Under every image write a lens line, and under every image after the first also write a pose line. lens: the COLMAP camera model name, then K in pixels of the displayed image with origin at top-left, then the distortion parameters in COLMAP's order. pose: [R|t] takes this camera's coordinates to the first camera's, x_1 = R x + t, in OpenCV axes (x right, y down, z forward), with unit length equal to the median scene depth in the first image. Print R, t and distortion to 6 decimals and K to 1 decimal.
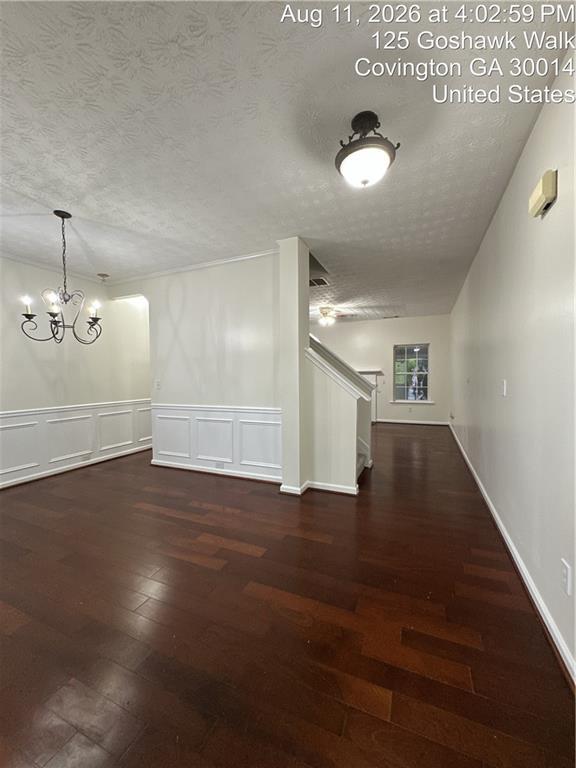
lens RADIAL K [[307.4, 0, 288.0], [0, 307.4, 384.0], [0, 0, 1]] dist [-0.002150, 0.000062]
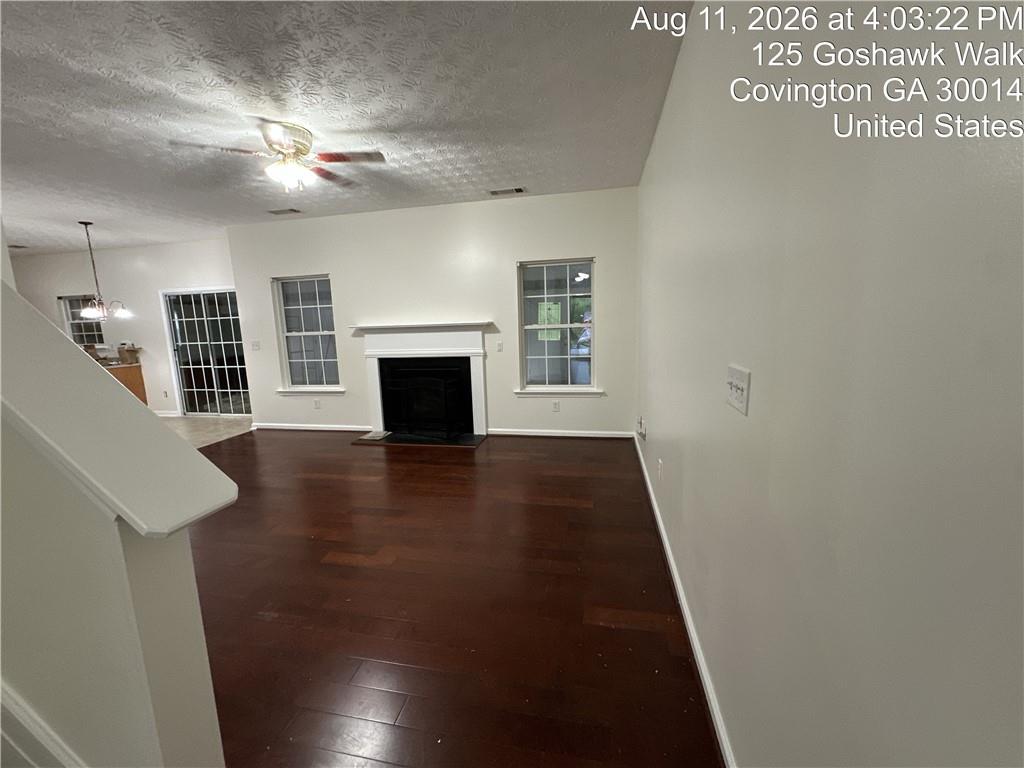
lens RADIAL K [[409.9, 0, 512.0], [0, 409.9, 384.0], [0, 0, 1]] dist [-0.002150, 0.000062]
pose [[0.978037, -0.052941, 0.201595, 0.452953], [0.030691, 0.993241, 0.111938, -0.043671], [-0.206158, -0.103292, 0.973052, 0.904544]]
